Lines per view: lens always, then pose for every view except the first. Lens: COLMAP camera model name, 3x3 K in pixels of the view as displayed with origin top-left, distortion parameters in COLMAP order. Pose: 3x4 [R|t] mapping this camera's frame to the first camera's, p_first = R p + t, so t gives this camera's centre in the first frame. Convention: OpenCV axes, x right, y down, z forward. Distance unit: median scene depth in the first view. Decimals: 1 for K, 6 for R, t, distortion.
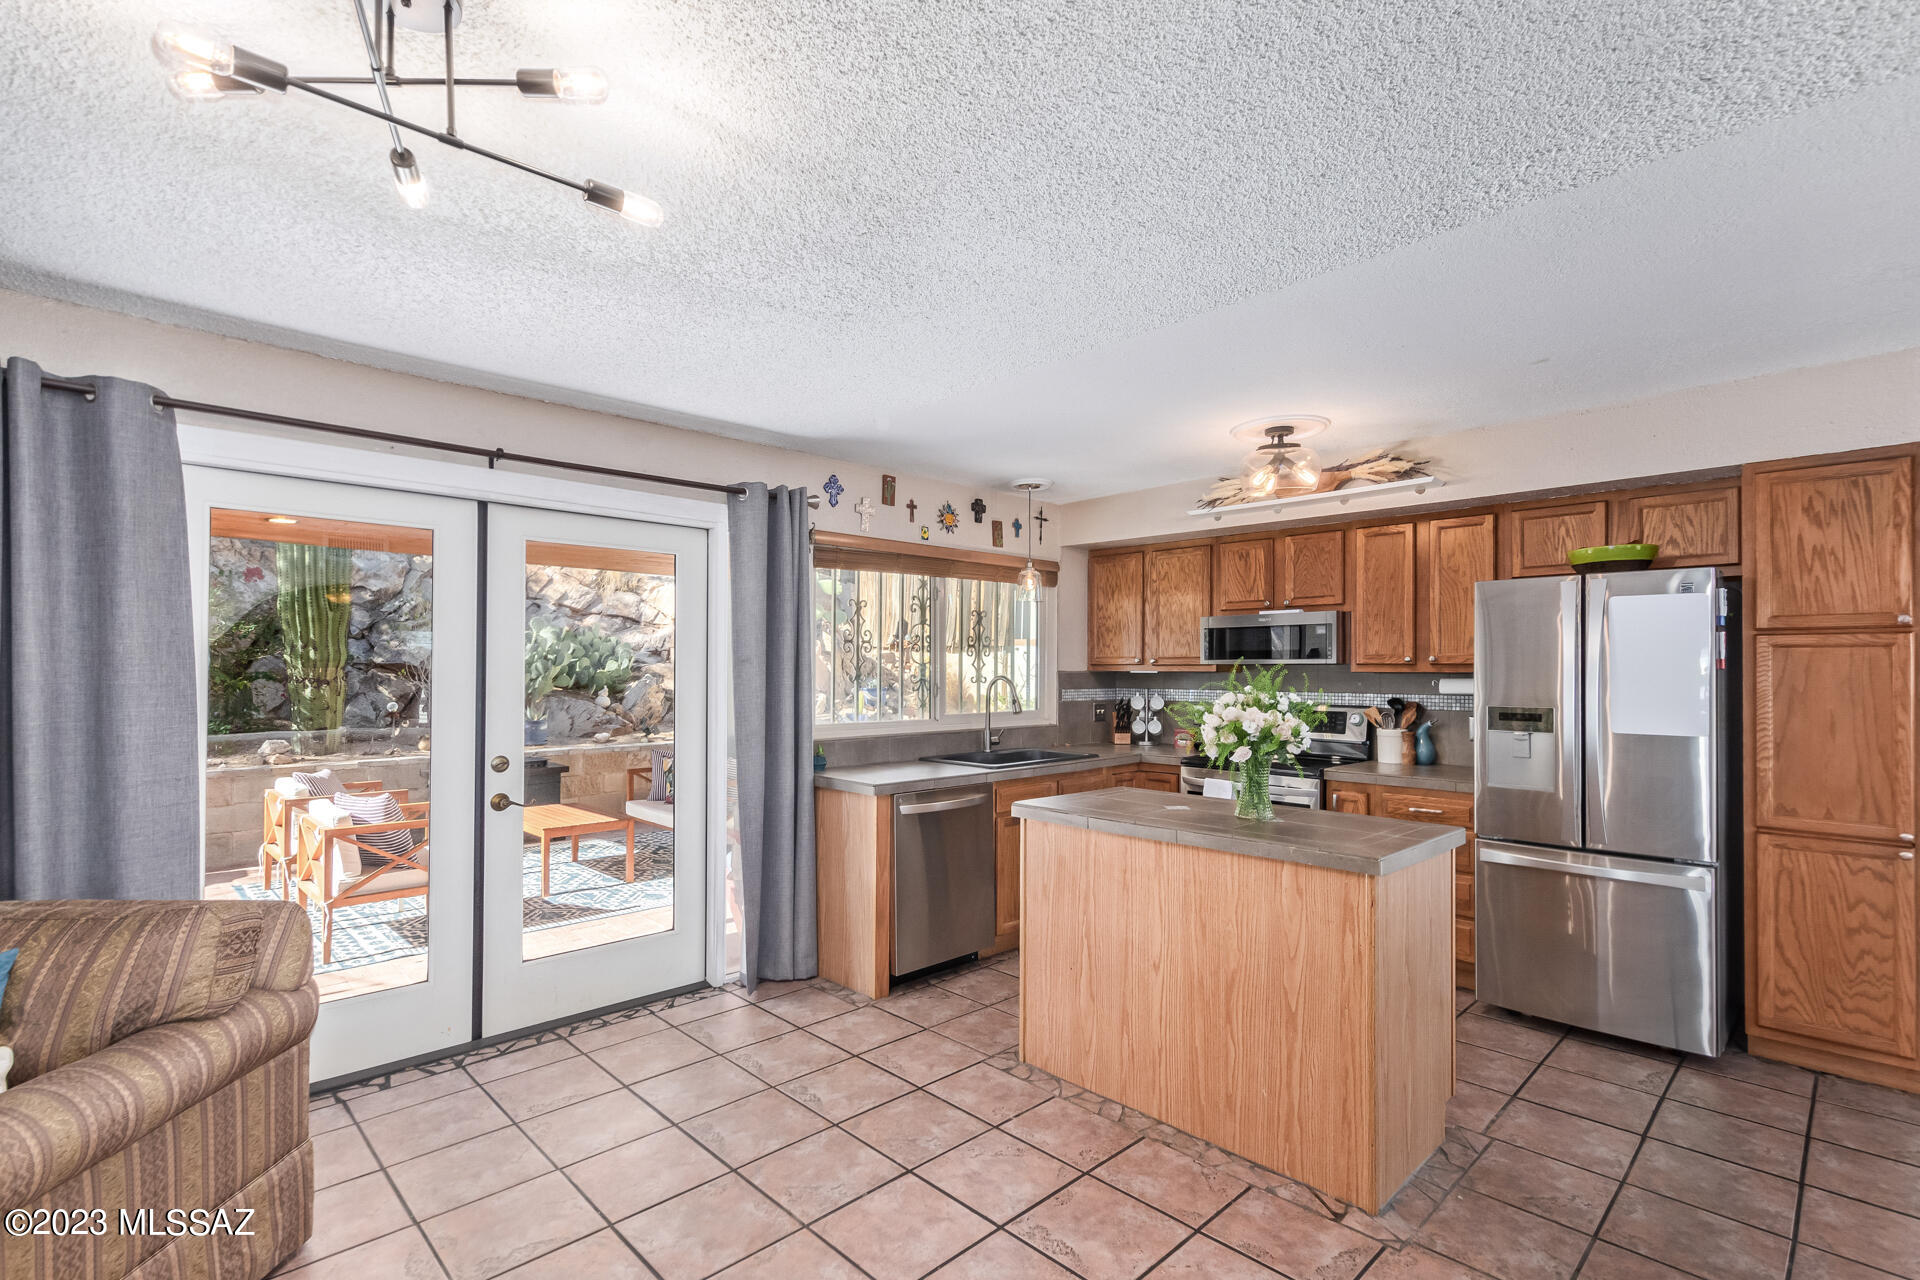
lens RADIAL K [[895.4, 0, 984.9], [0, 895.4, 666.7], [0, 0, 1]] dist [0.005324, -0.001516]
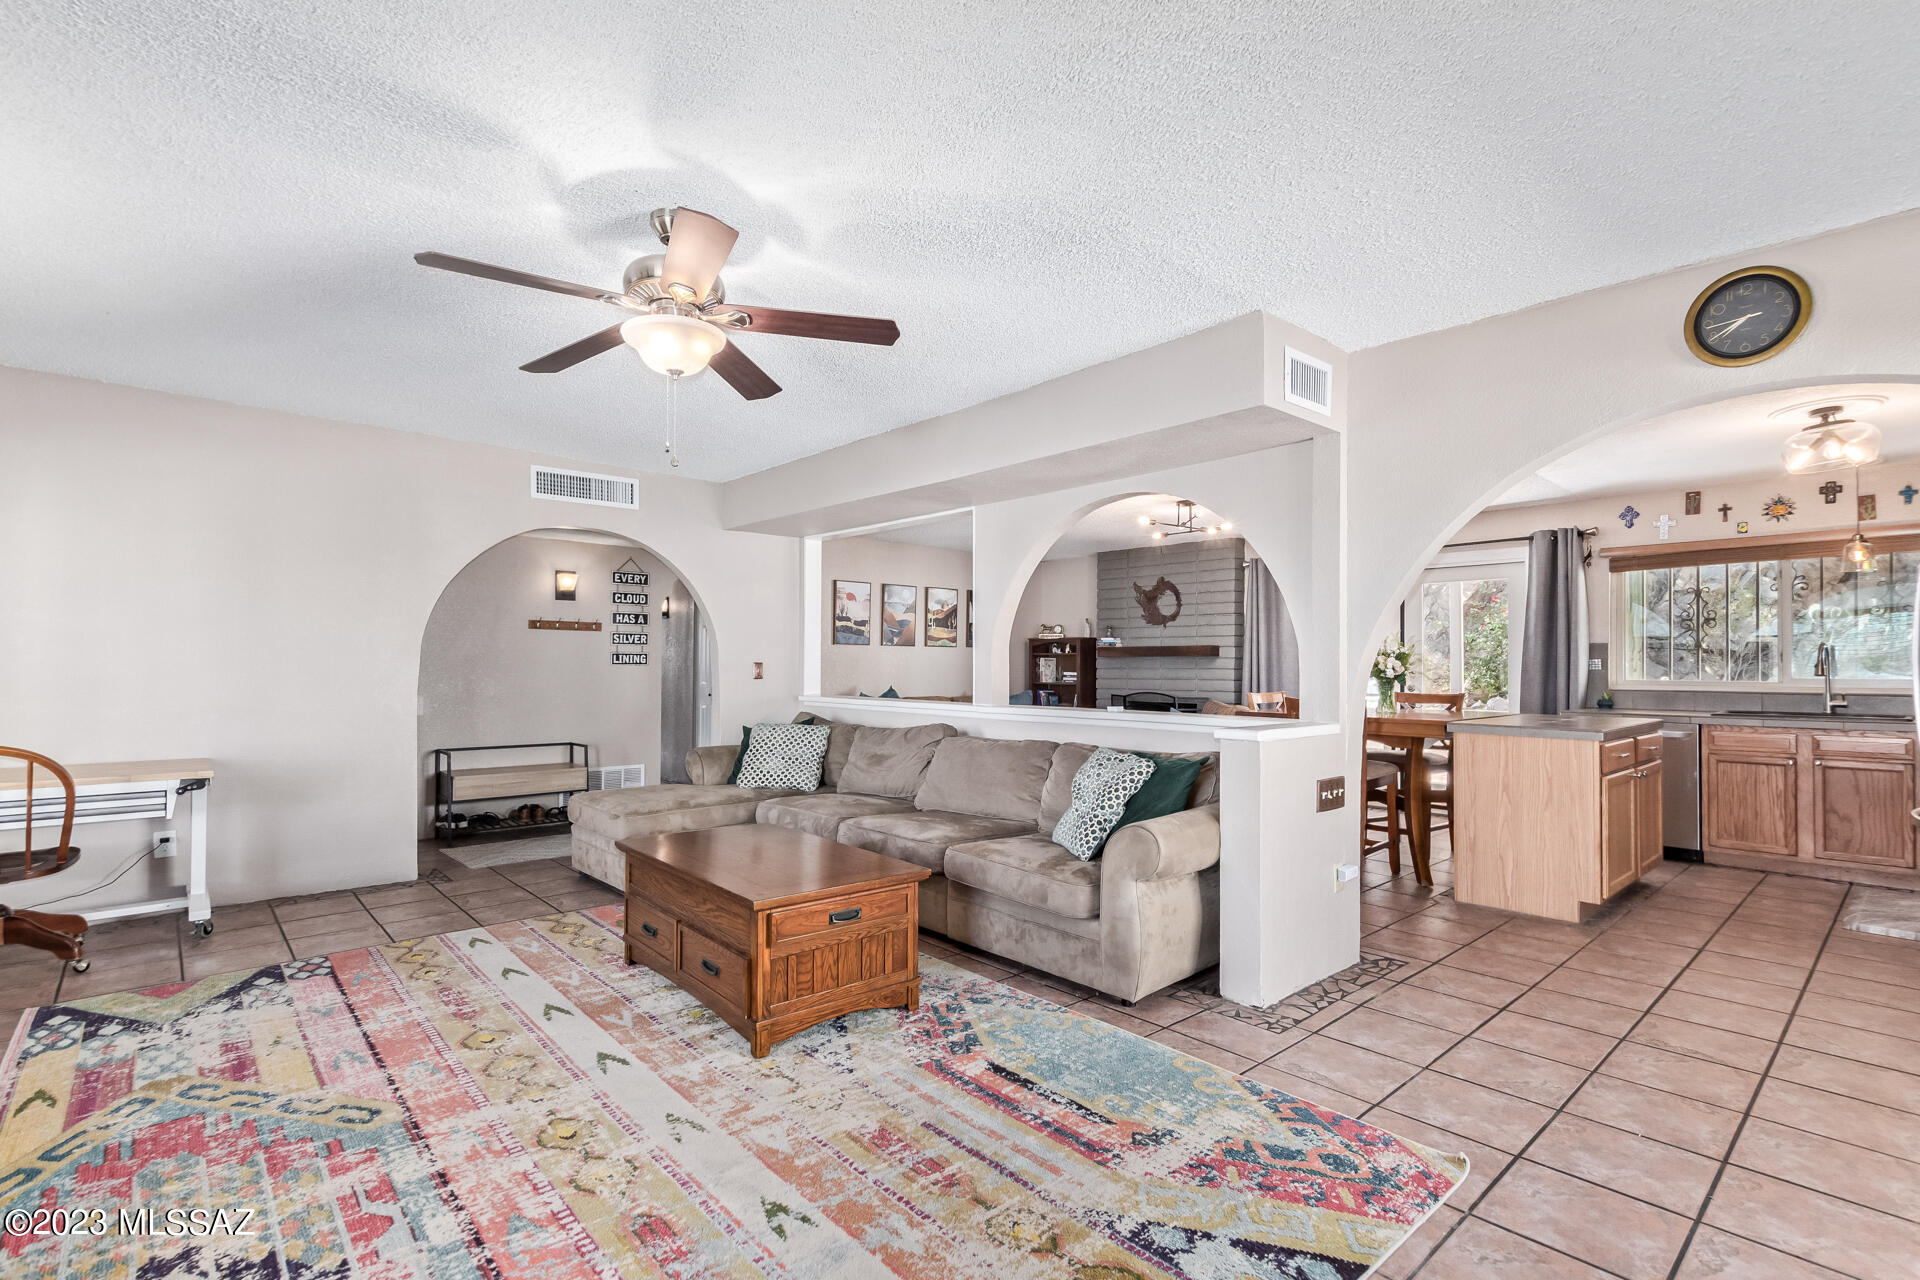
lens RADIAL K [[895.4, 0, 939.9], [0, 895.4, 662.3], [0, 0, 1]] dist [0.005324, -0.001516]
pose [[-0.068369, -0.006006, -0.997642, 1.491666], [-0.000120, 0.999982, -0.006012, 0.050512], [0.997660, -0.000291, -0.068368, -0.007053]]
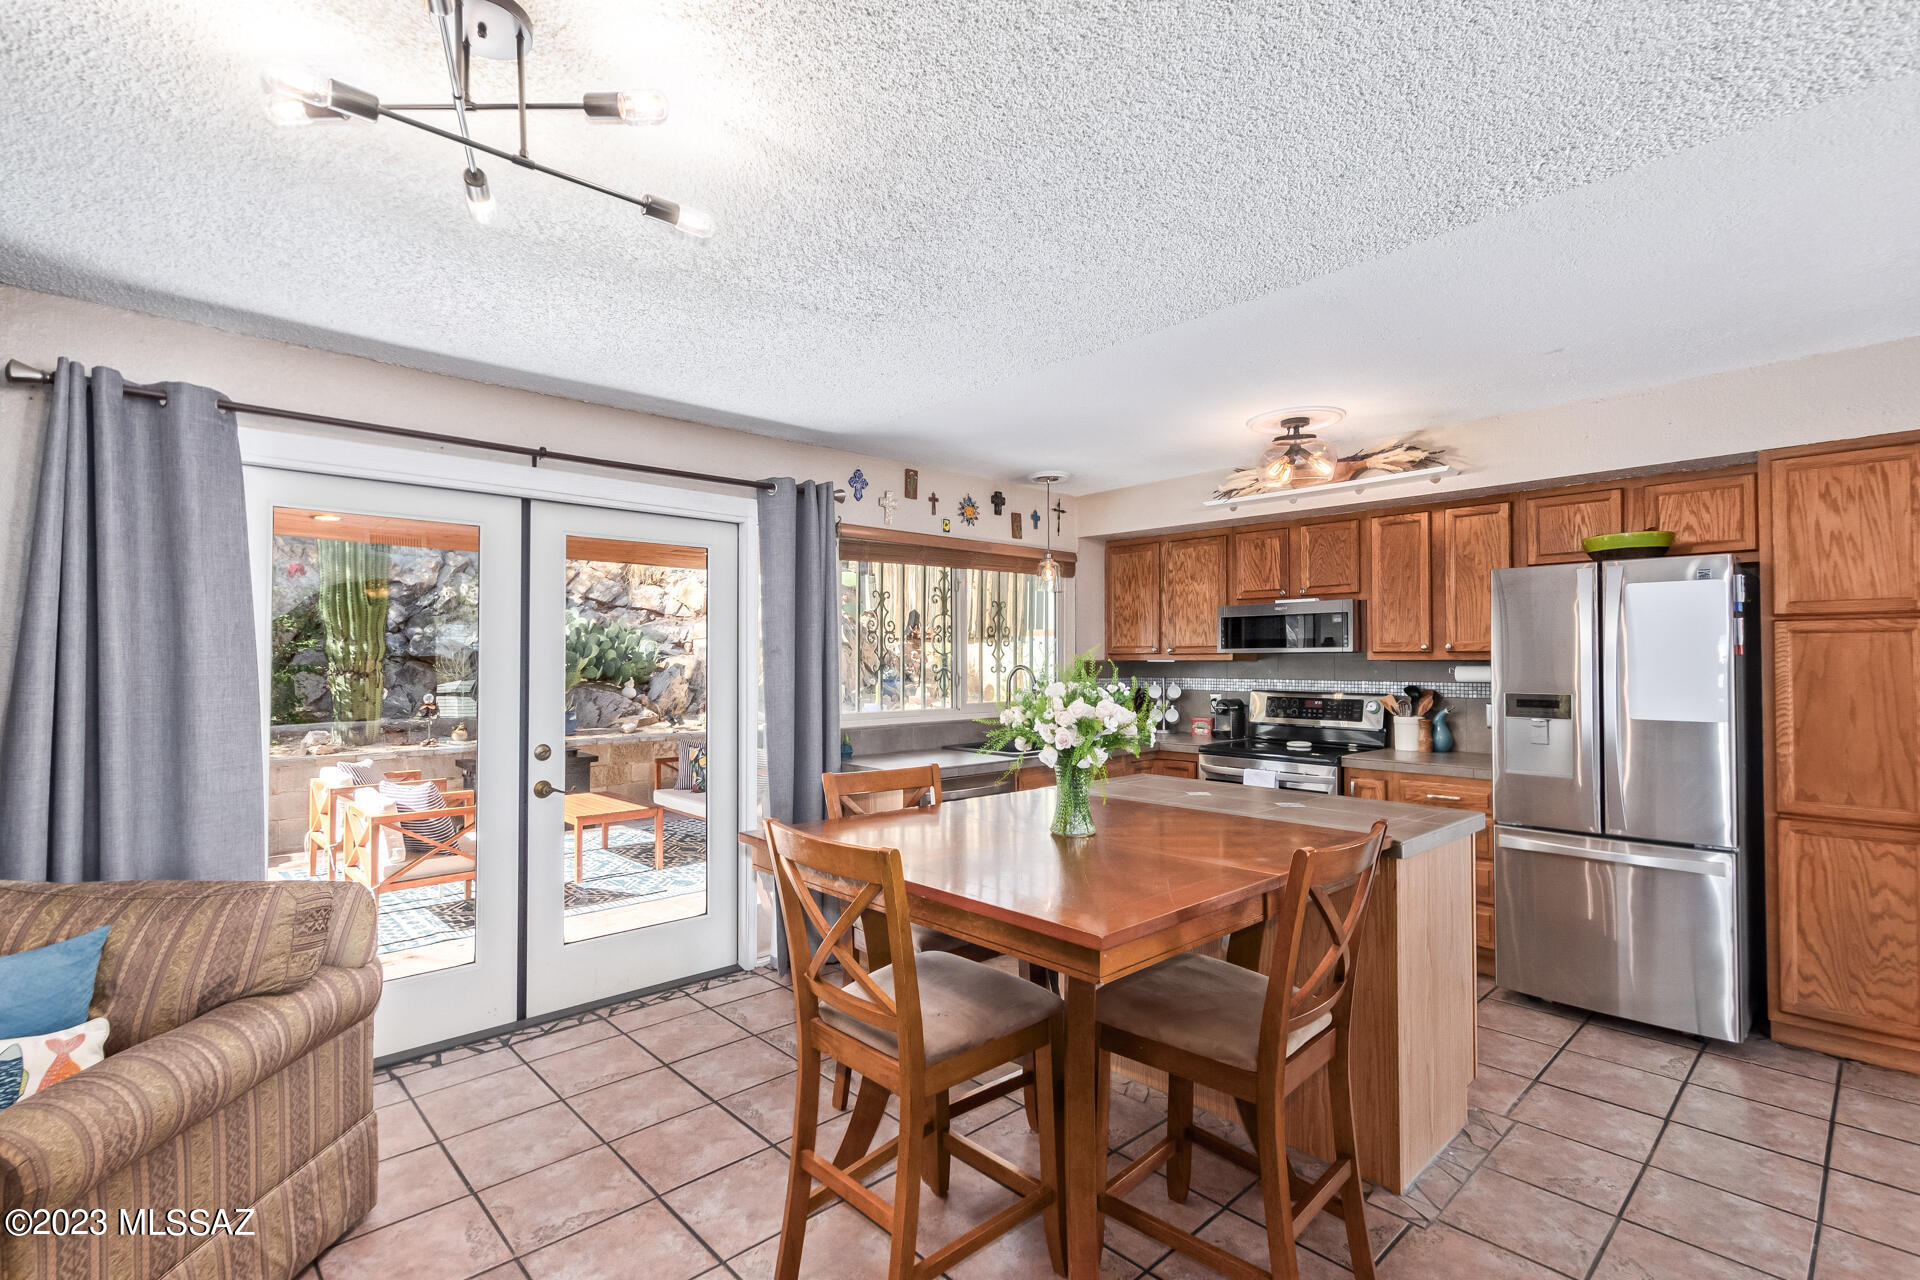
lens RADIAL K [[895.4, 0, 979.6], [0, 895.4, 650.5], [0, 0, 1]] dist [0.005324, -0.001516]
pose [[0.999871, -0.005075, -0.015217, -0.016750], [0.004949, 0.999953, -0.008278, 0.001896], [0.015259, 0.008202, 0.999850, -0.020423]]
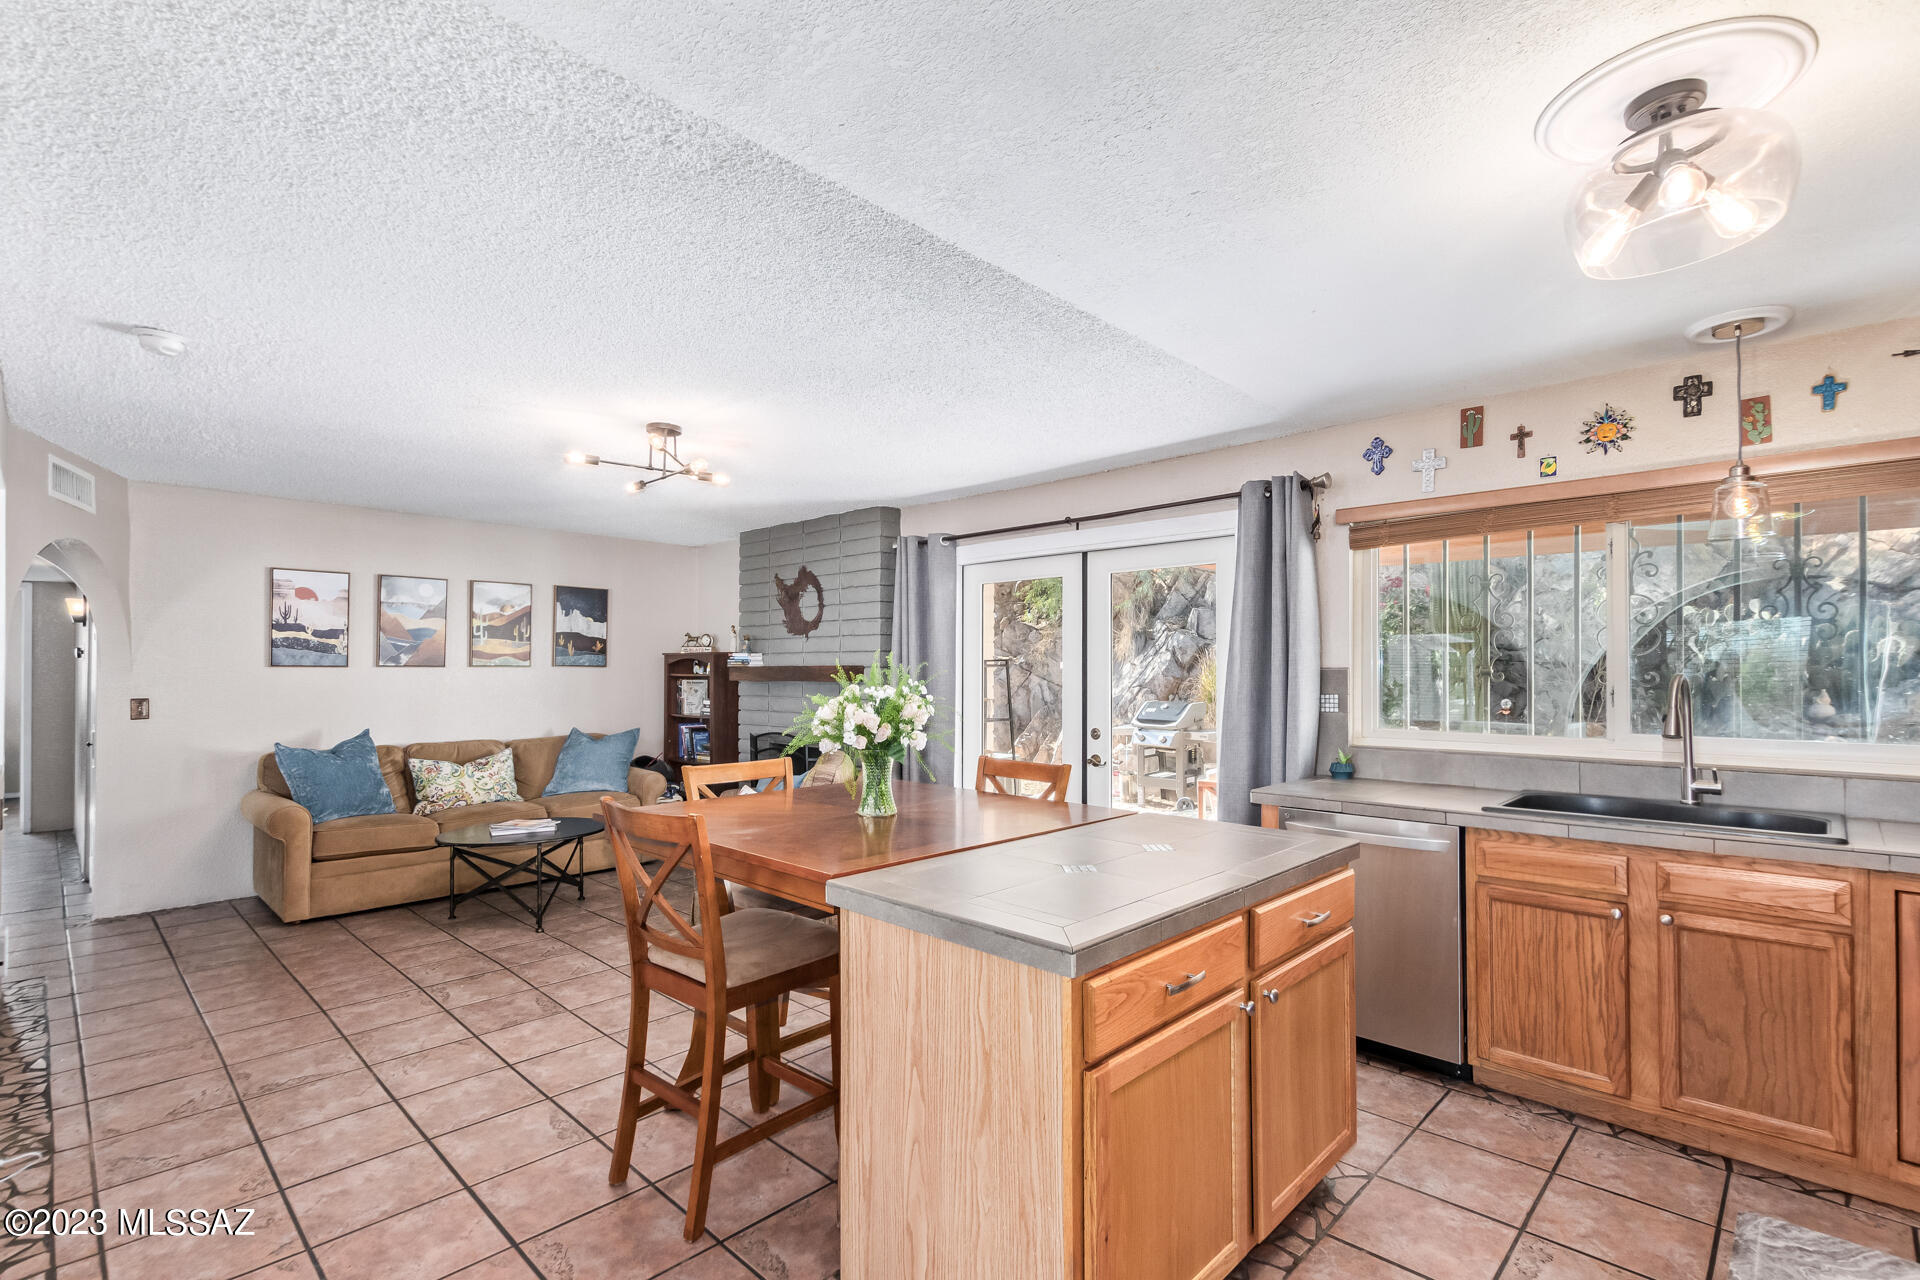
lens RADIAL K [[895.4, 0, 940.0], [0, 895.4, 668.7], [0, 0, 1]] dist [0.005324, -0.001516]
pose [[0.000297, -0.003054, -0.999995, 0.757737], [0.005362, 0.999981, -0.003052, 0.007081], [0.999986, -0.005361, 0.000314, 0.646134]]
